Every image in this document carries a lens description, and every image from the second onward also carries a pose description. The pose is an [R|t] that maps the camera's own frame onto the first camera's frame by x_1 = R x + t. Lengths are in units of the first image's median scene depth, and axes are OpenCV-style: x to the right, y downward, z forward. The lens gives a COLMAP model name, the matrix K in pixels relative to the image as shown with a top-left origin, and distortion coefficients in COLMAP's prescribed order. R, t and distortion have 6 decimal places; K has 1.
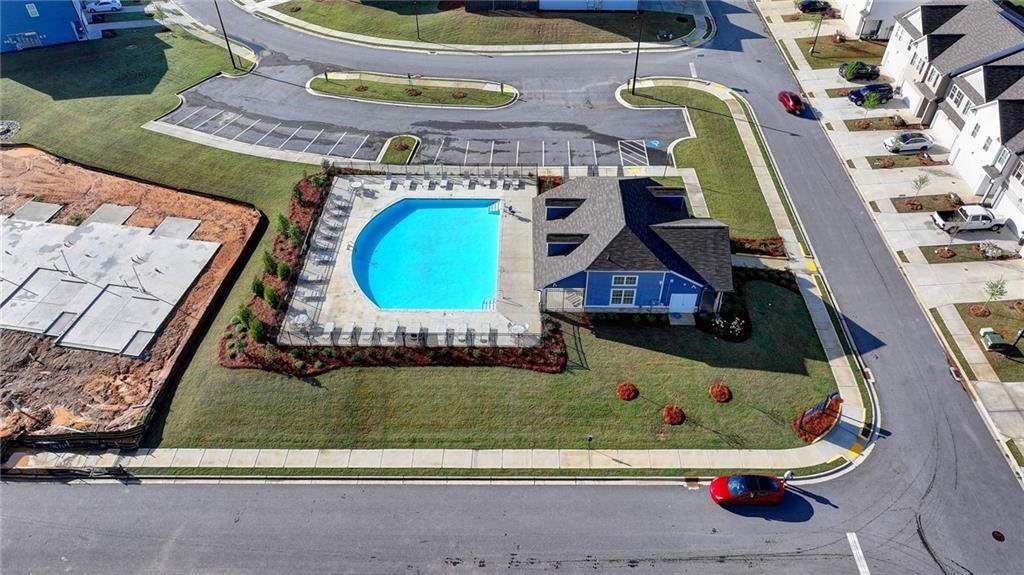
lens RADIAL K [[733.0, 0, 511.7], [0, 733.0, 288.5], [0, 0, 1]] dist [-0.005793, 0.008110]
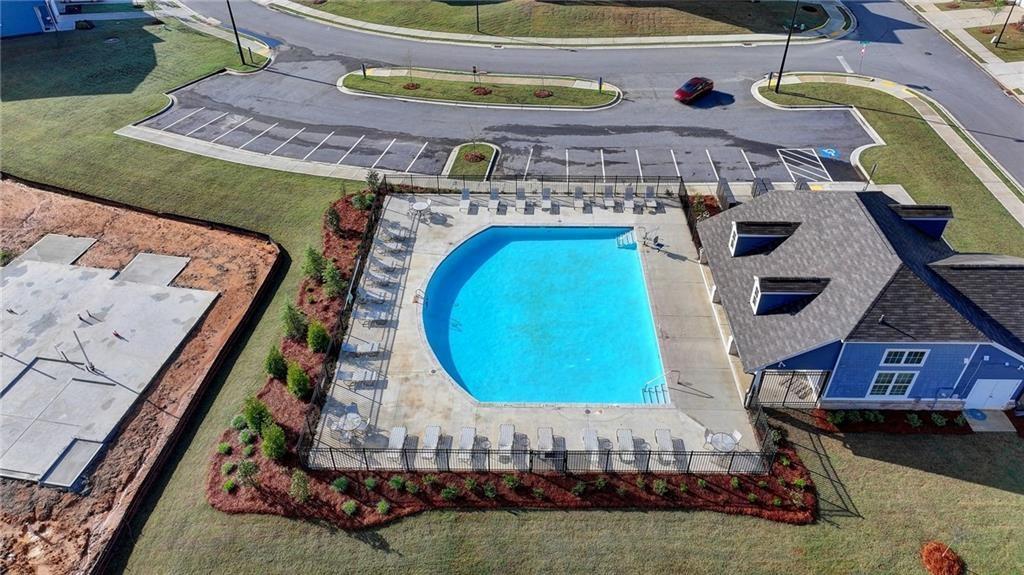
lens RADIAL K [[733.0, 0, 512.7], [0, 733.0, 286.2], [0, 0, 1]] dist [-0.005793, 0.008110]
pose [[1.000000, 0.000334, 0.000619, -0.127258], [-0.000293, 0.997896, -0.064828, -0.023681], [-0.000639, 0.064828, 0.997896, 0.327982]]
